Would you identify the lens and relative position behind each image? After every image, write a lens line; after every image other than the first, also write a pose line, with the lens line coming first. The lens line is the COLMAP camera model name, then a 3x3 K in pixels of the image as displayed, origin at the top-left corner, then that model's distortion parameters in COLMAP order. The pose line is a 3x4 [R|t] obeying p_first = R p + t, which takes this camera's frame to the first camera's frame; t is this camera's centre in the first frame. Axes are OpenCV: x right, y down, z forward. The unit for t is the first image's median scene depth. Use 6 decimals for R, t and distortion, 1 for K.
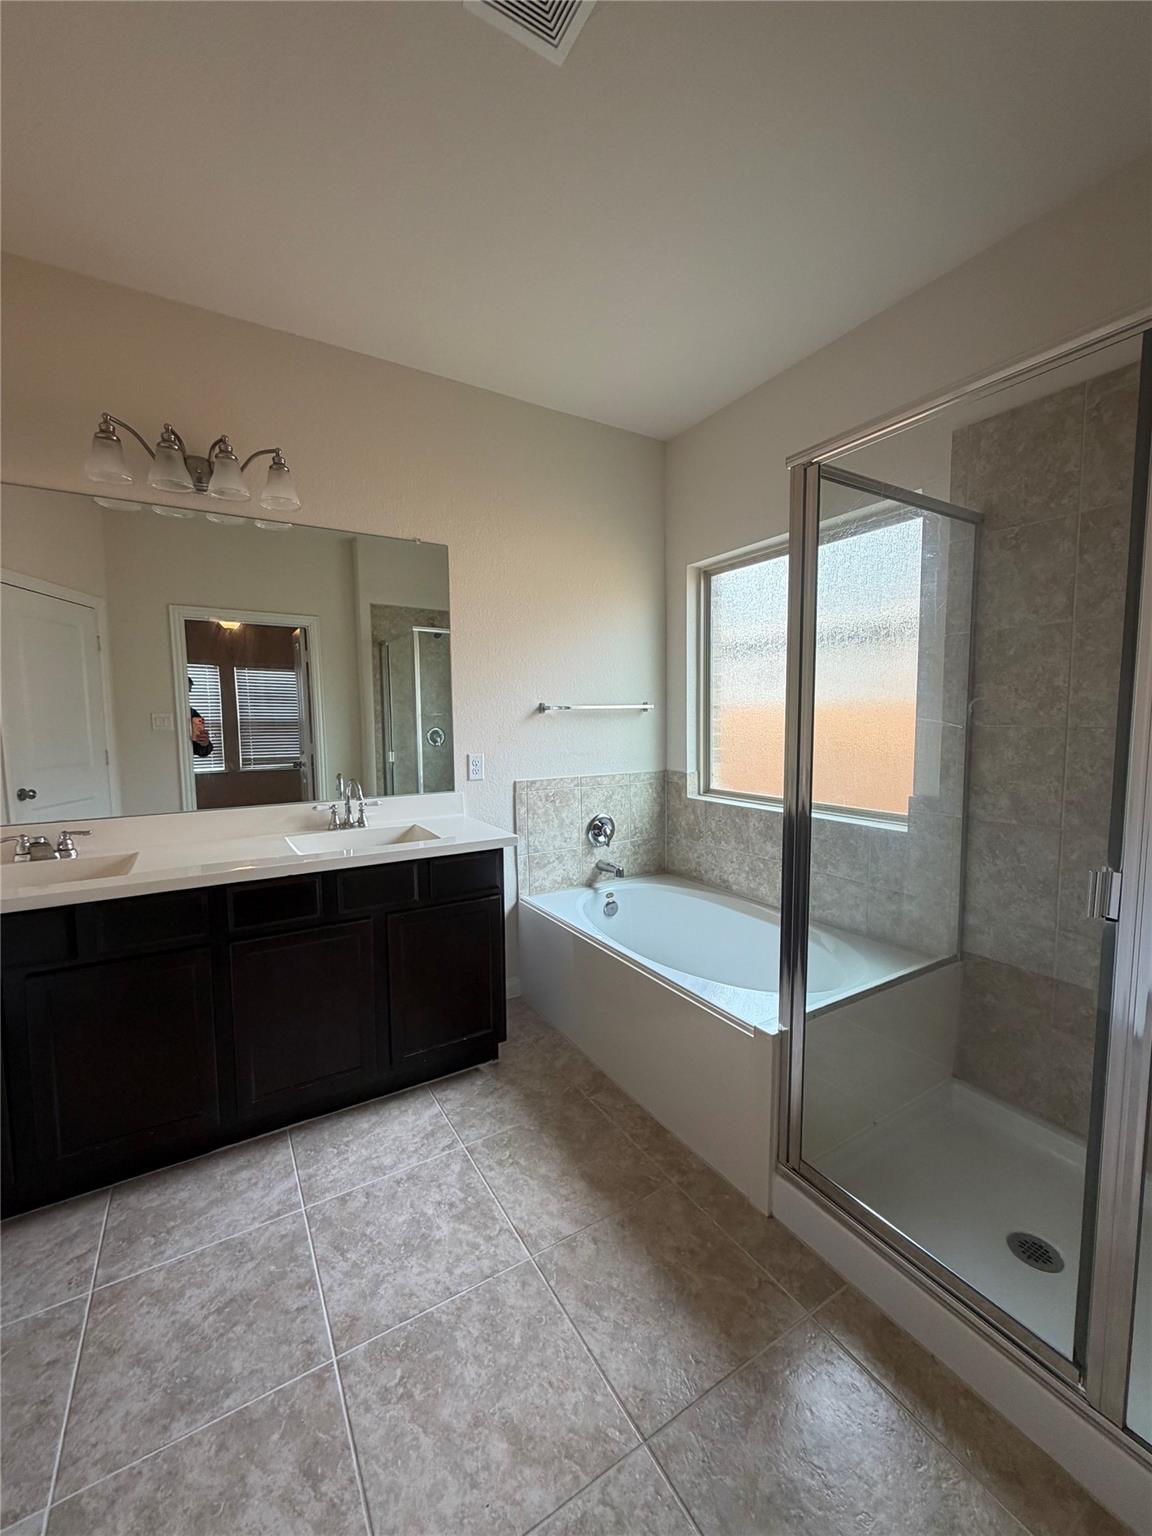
lens RADIAL K [[611.8, 0, 576.0], [0, 611.8, 768.0], [0, 0, 1]] dist [0.000518, 0.000297]
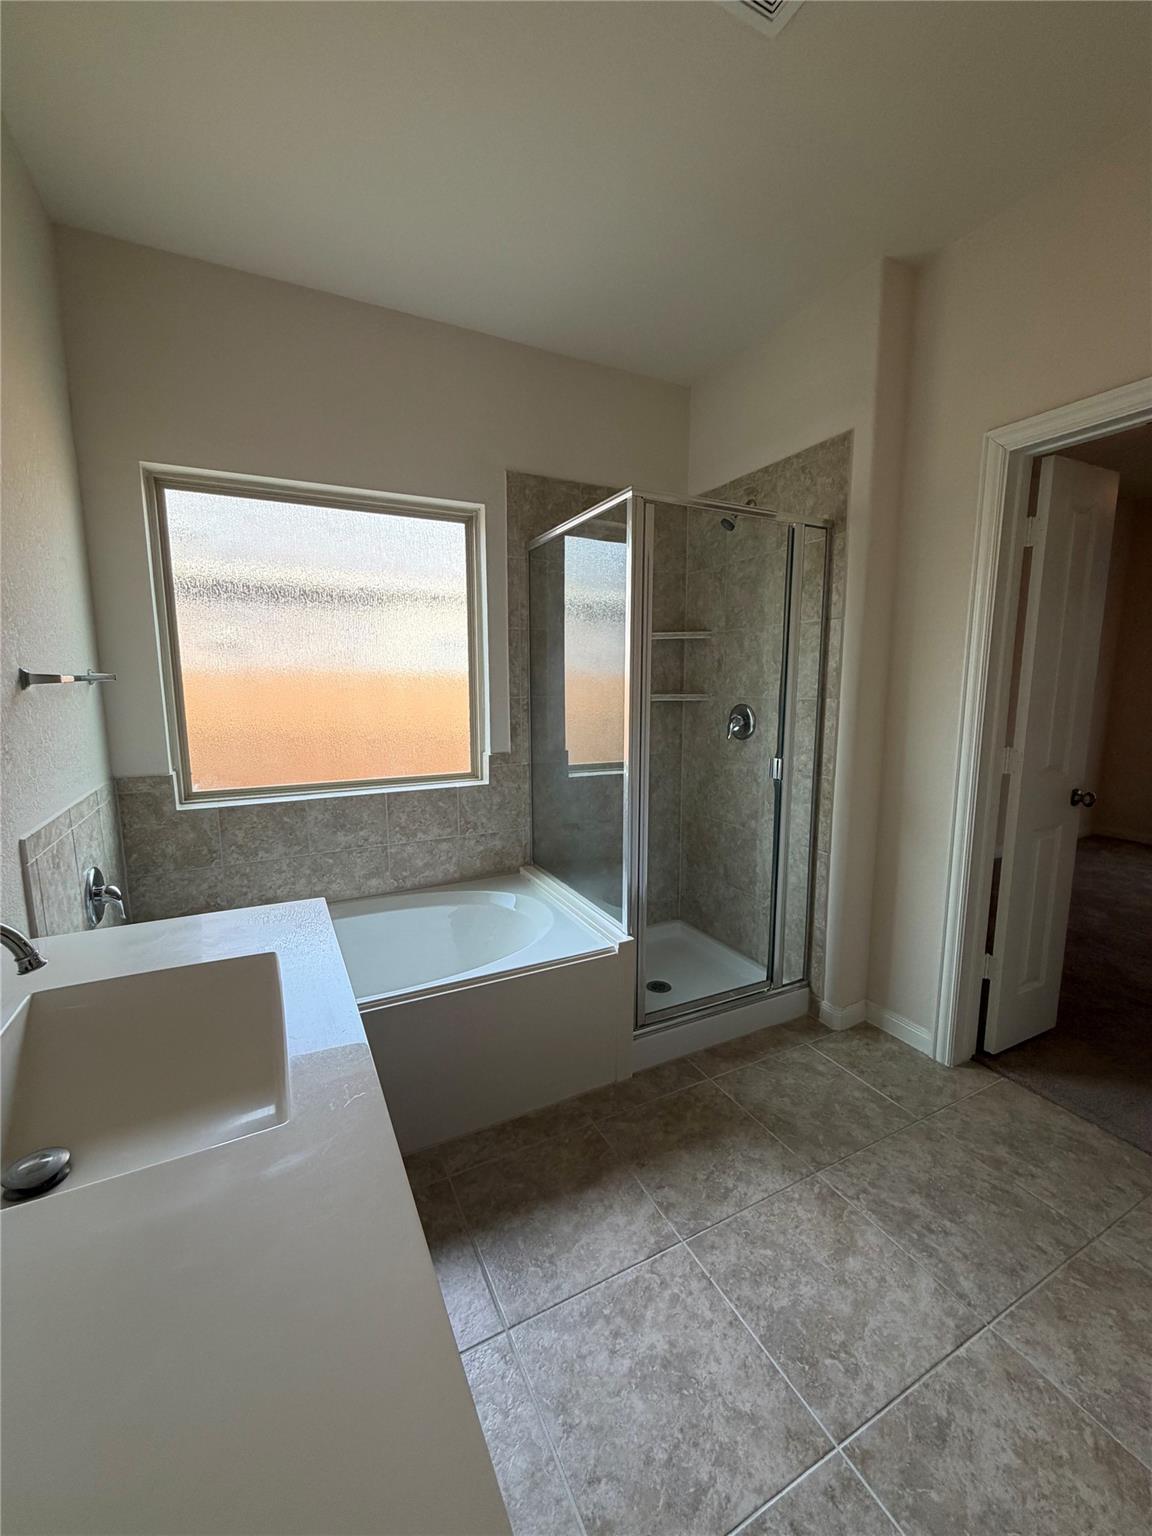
lens RADIAL K [[611.8, 0, 576.0], [0, 611.8, 768.0], [0, 0, 1]] dist [0.000518, 0.000297]
pose [[0.073863, -0.134565, 0.988148, -0.996063], [0.084717, 0.988120, 0.128229, -0.107214], [-0.993664, 0.074242, 0.084385, 1.063544]]
